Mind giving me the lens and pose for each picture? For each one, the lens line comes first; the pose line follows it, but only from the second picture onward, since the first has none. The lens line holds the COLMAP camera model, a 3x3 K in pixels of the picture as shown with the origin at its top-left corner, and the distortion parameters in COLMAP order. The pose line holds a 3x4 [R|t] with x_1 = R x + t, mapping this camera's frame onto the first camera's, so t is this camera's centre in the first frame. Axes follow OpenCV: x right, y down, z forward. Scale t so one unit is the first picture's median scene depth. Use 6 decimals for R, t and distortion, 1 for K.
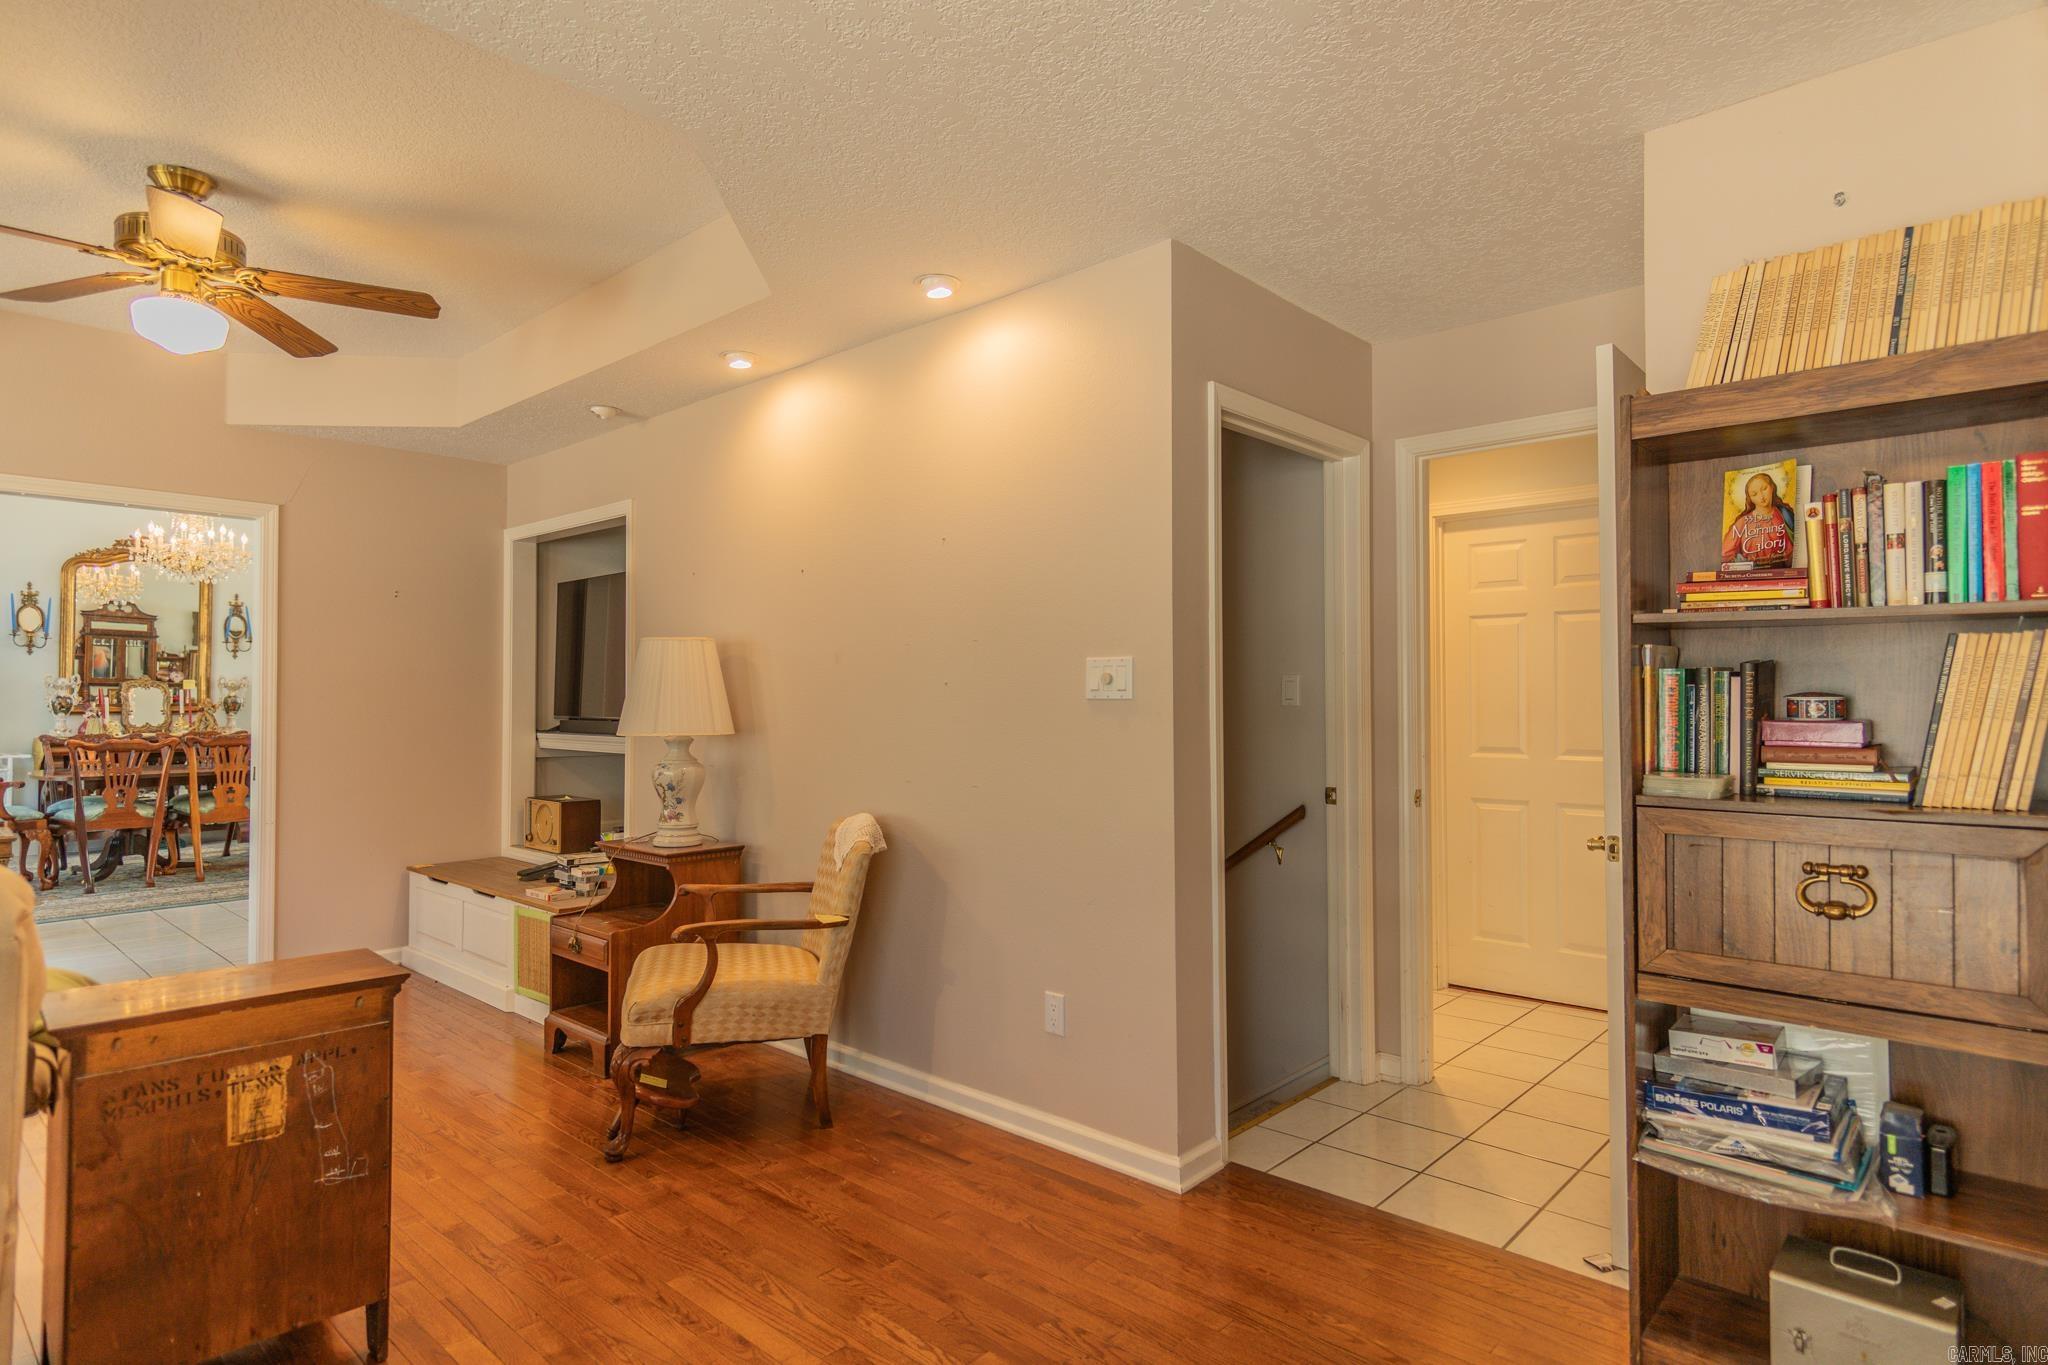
lens RADIAL K [[1088.4, 0, 1033.4], [0, 1088.4, 674.7], [0, 0, 1]] dist [0.008427, 0.000089]
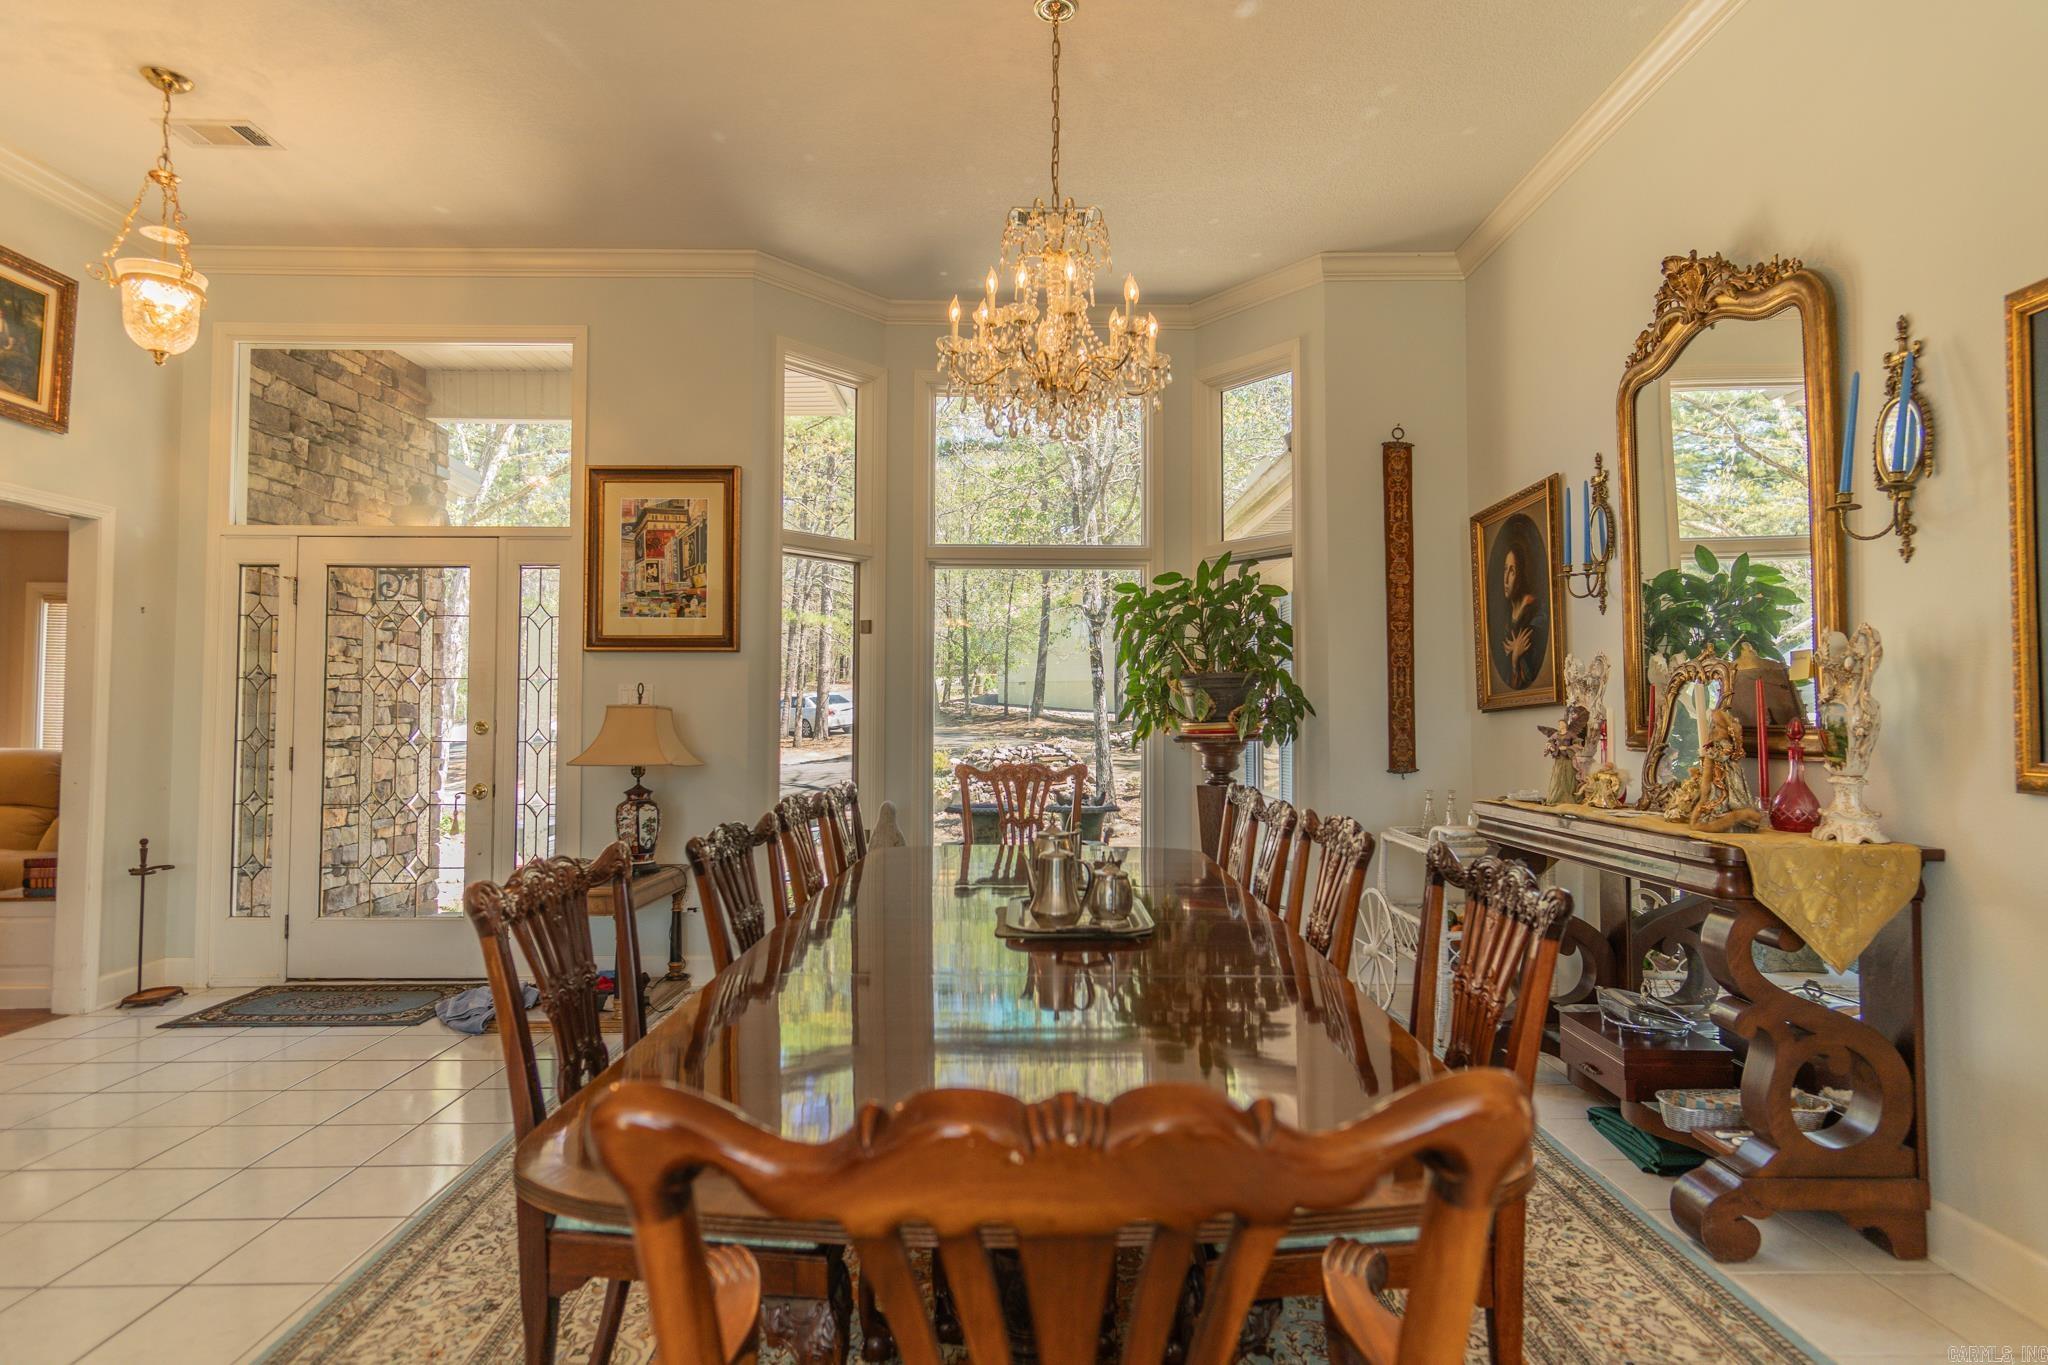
lens RADIAL K [[1088.4, 0, 1033.4], [0, 1088.4, 674.7], [0, 0, 1]] dist [0.008427, 0.000089]
pose [[-0.735186, -0.025189, -0.677398, -0.431520], [0.013097, 0.998595, -0.051347, 0.026260], [0.677739, -0.046621, -0.733823, 1.145028]]
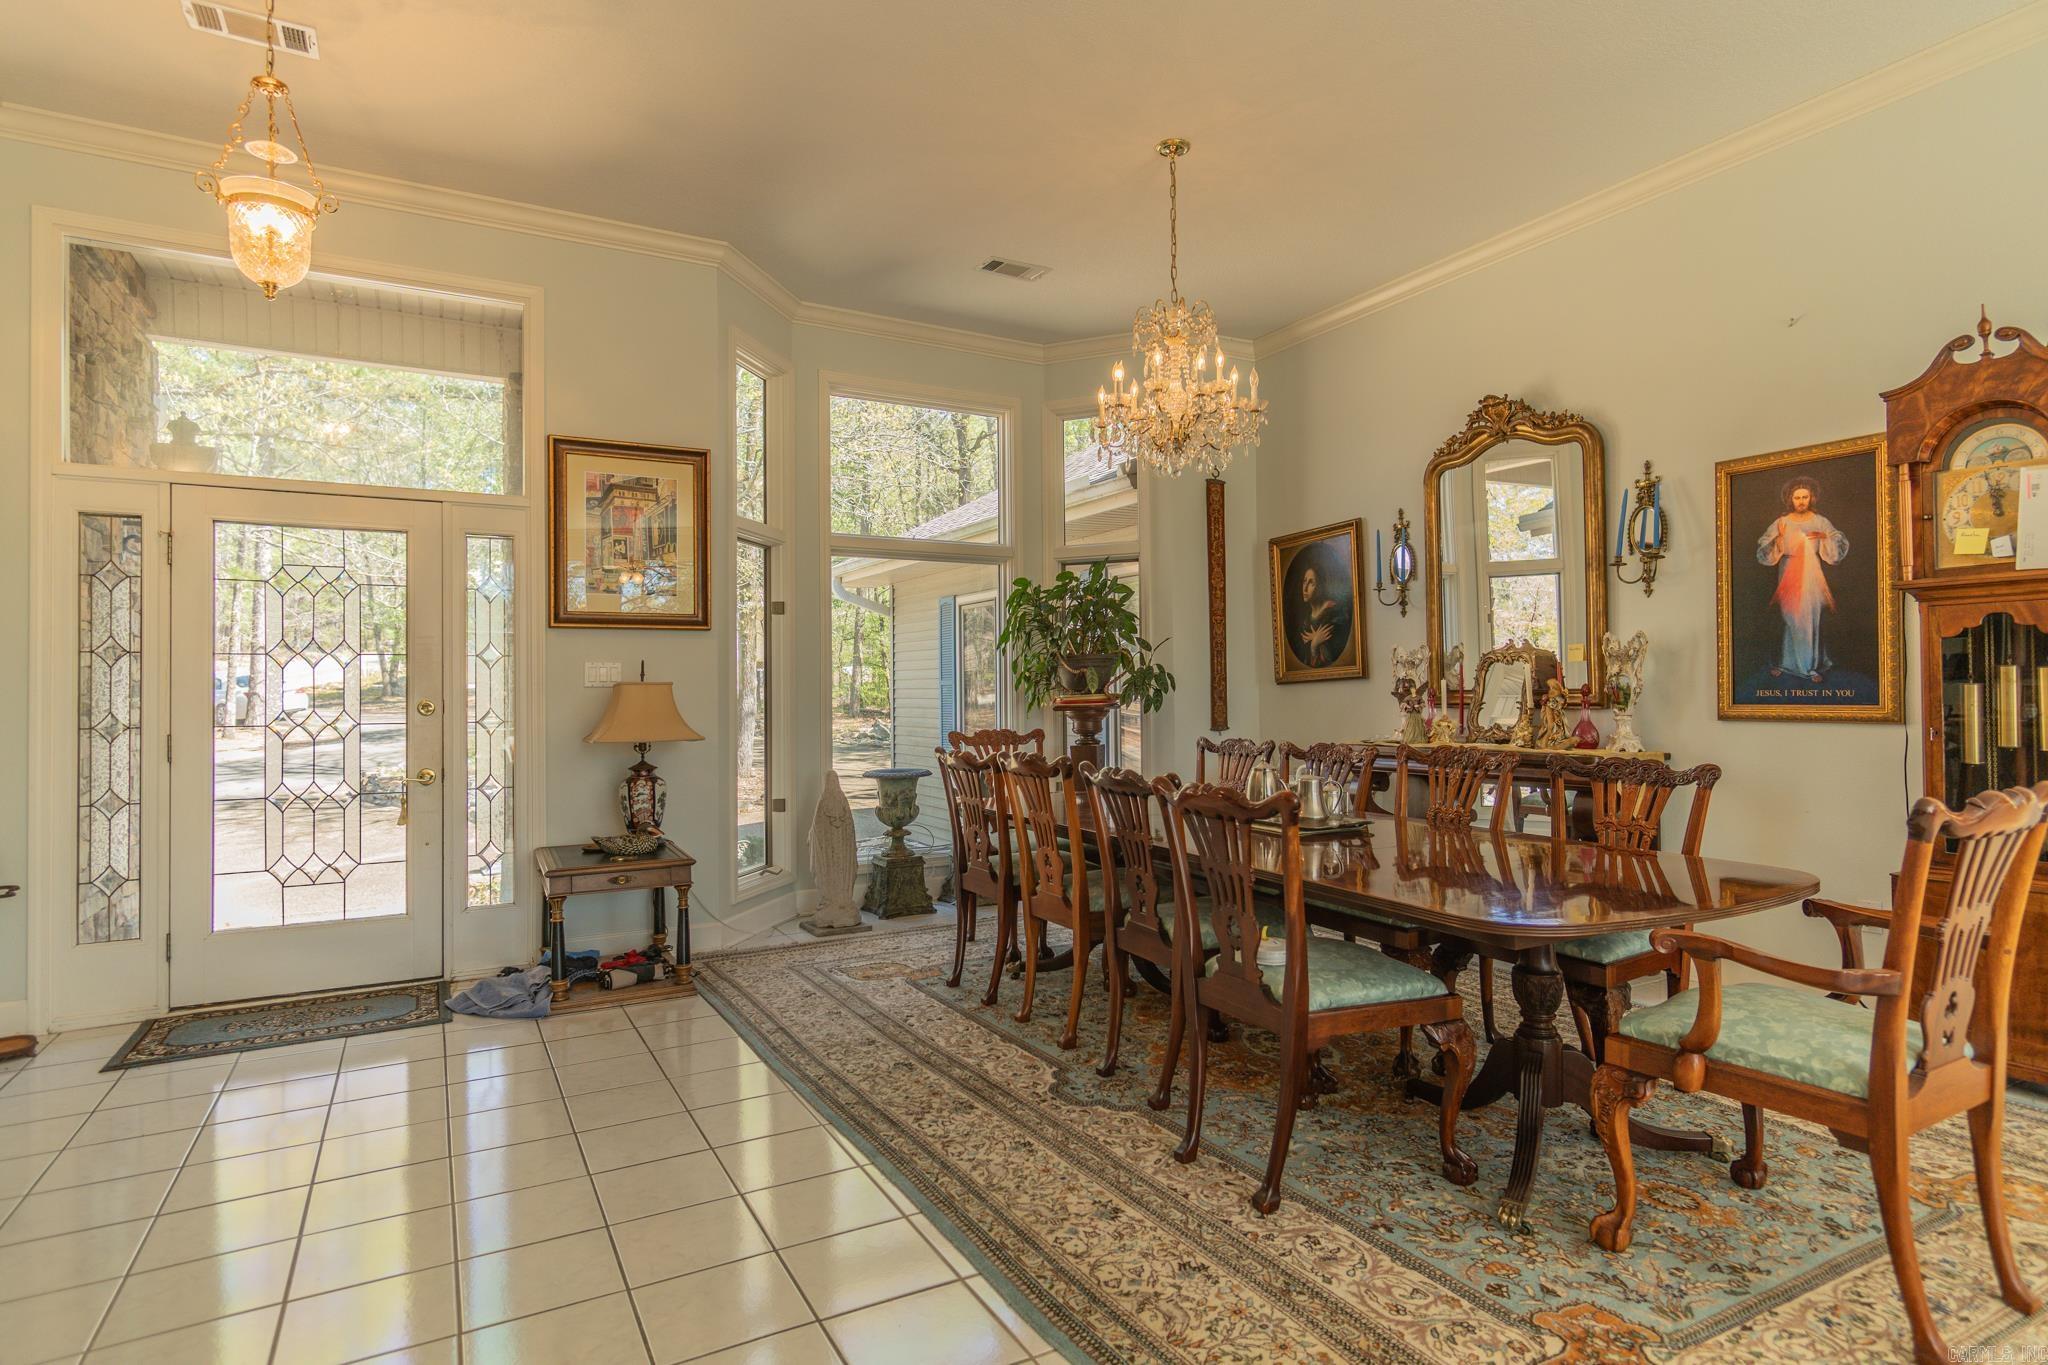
lens RADIAL K [[1088.4, 0, 1033.4], [0, 1088.4, 674.7], [0, 0, 1]] dist [0.008427, 0.000089]
pose [[-0.324208, -0.010757, -0.945925, -0.205790], [0.028836, 0.999358, -0.021248, 0.024473], [0.945546, -0.034165, -0.323690, 0.979745]]
